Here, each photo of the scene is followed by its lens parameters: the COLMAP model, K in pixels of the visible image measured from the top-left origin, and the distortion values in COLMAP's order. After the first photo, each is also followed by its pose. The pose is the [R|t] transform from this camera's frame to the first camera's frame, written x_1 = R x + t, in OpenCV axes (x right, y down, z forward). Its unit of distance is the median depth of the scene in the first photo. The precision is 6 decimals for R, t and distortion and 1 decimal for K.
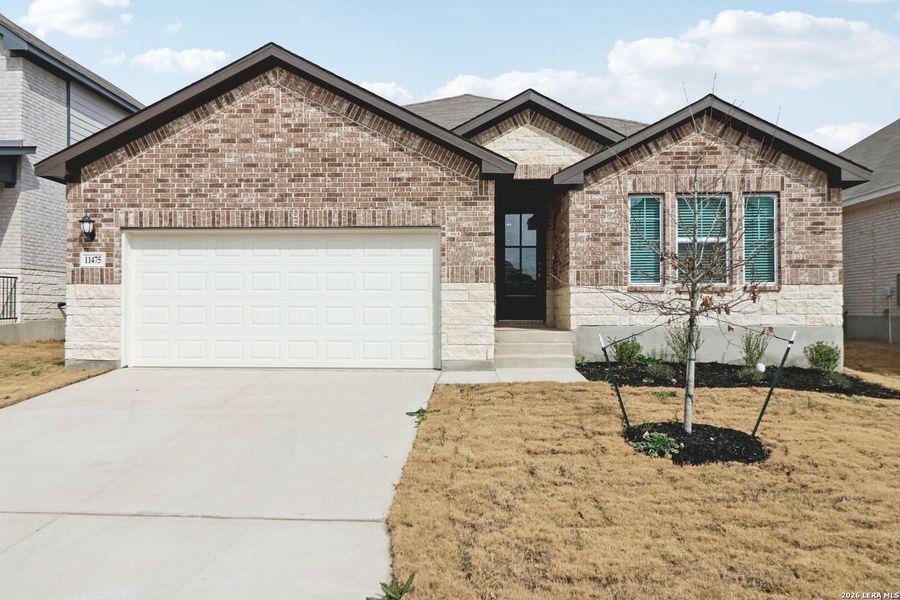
lens RADIAL K [[673.2, 0, 461.8], [0, 673.2, 285.9], [0, 0, 1]] dist [0.007361, -0.003306]
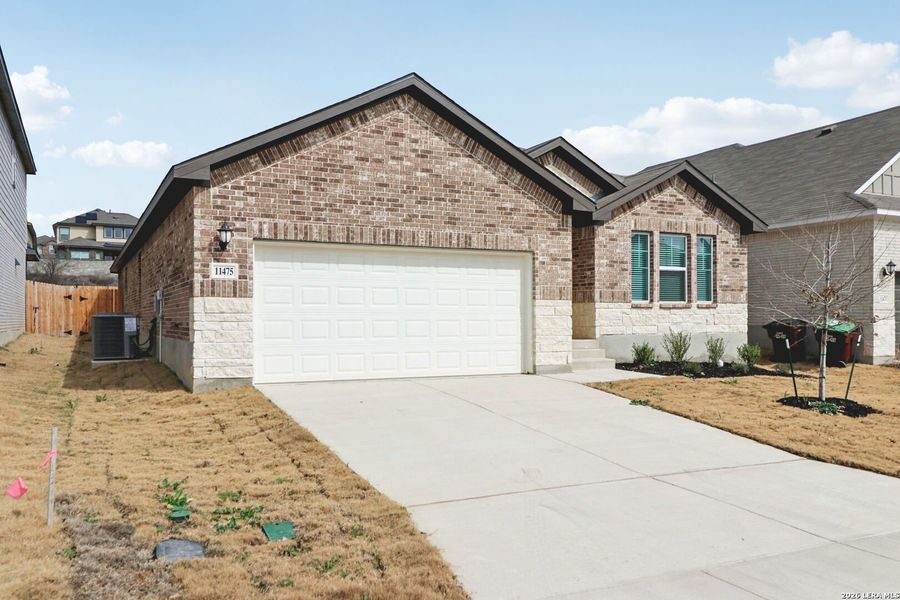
lens RADIAL K [[713.4, 0, 451.9], [0, 713.4, 301.6], [0, 0, 1]] dist [0.009164, -0.015837]
pose [[0.876296, 0.009130, 0.481687, -0.750273], [-0.013372, 0.999896, 0.005374, -0.006182], [-0.481588, -0.011151, 0.876327, -0.020604]]
